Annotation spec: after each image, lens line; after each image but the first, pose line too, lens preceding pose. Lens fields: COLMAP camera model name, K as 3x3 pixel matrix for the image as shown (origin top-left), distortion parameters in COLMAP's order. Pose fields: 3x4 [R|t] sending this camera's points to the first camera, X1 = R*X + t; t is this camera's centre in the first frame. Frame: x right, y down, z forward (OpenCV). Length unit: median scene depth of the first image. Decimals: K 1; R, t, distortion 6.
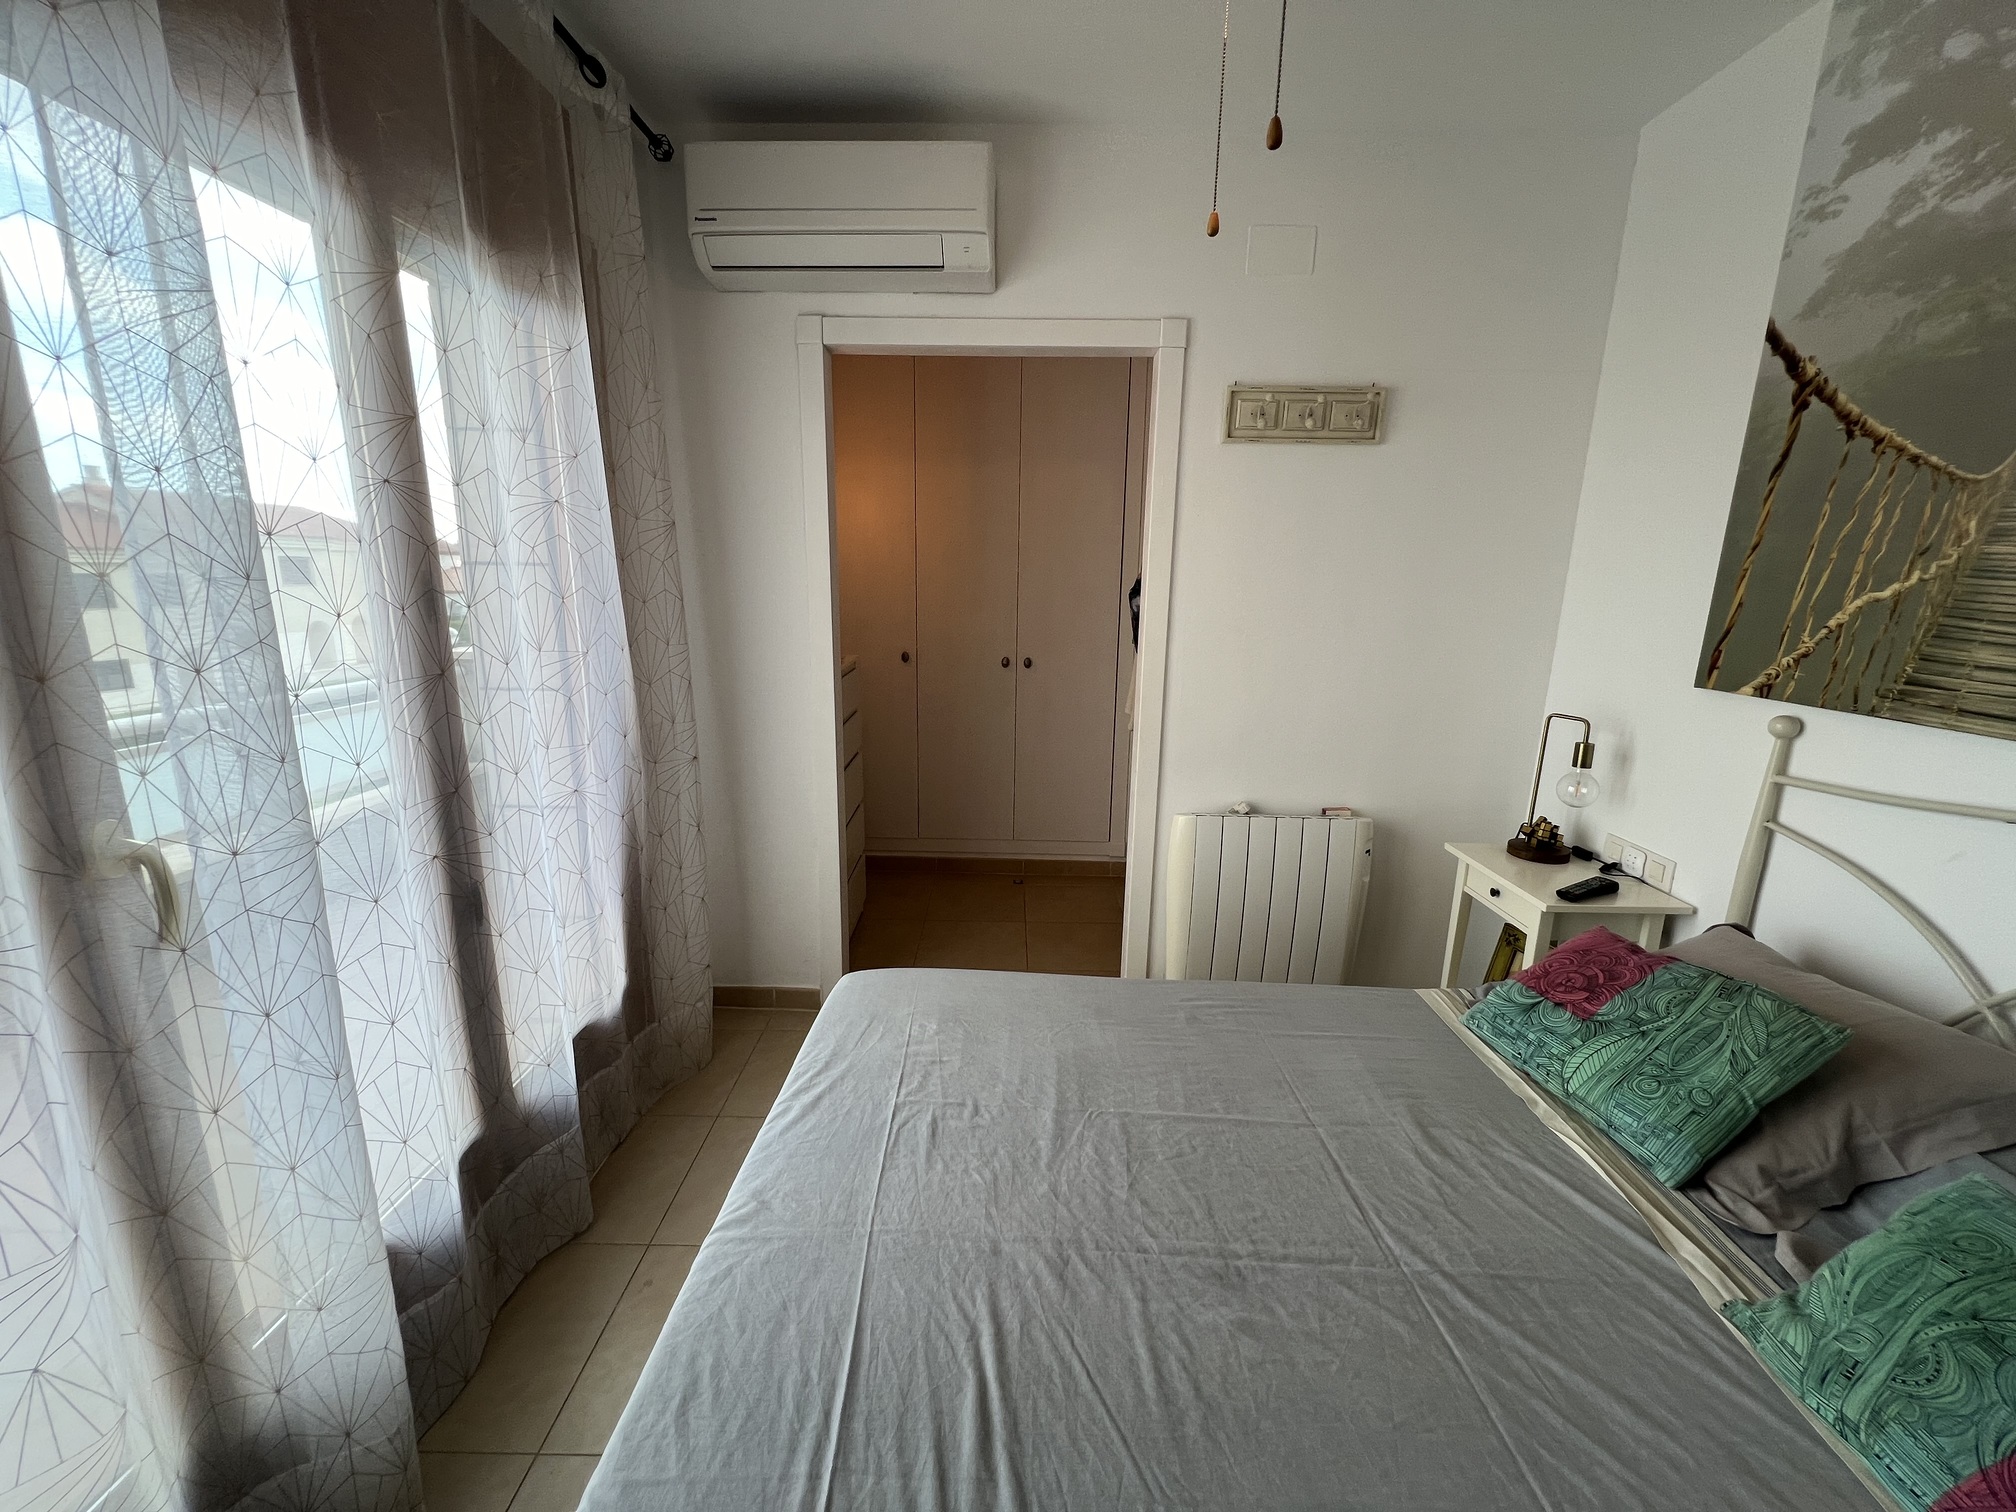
lens RADIAL K [[807.1, 0, 1000.3], [0, 807.1, 756.9], [0, 0, 1]] dist [-0.001088, 0.000403]
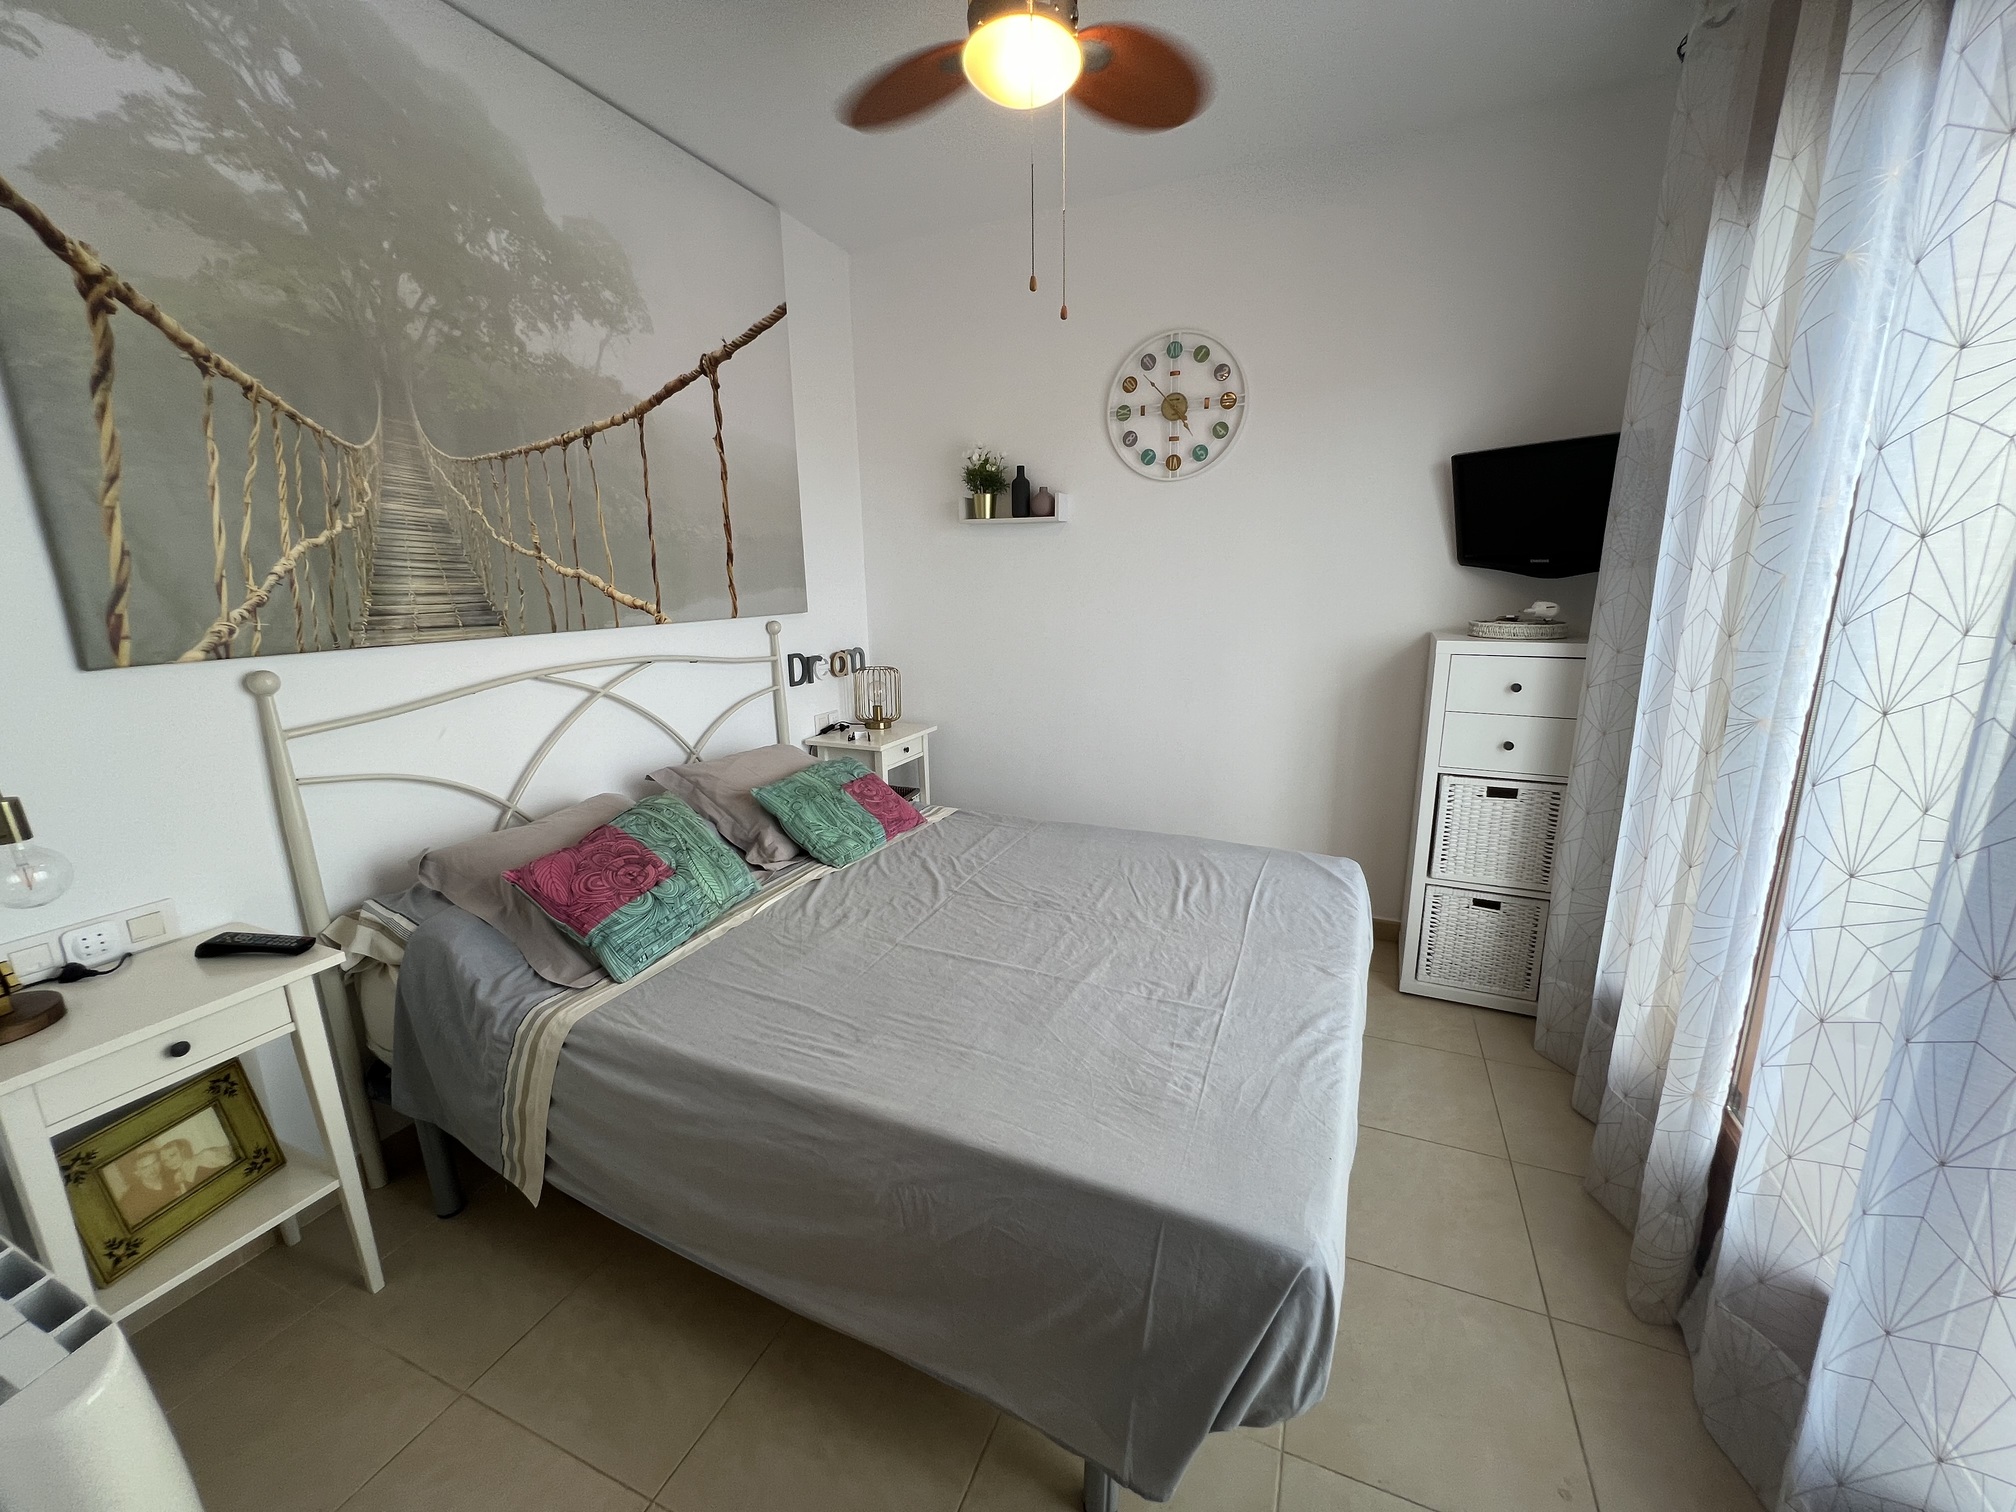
lens RADIAL K [[807.1, 0, 1004.2], [0, 807.1, 748.9], [0, 0, 1]] dist [-0.001088, 0.000403]
pose [[-0.922166, -0.085338, 0.377262, -0.213483], [0.086744, 0.904885, 0.416723, -0.321925], [-0.376941, 0.417013, -0.827052, 1.677942]]
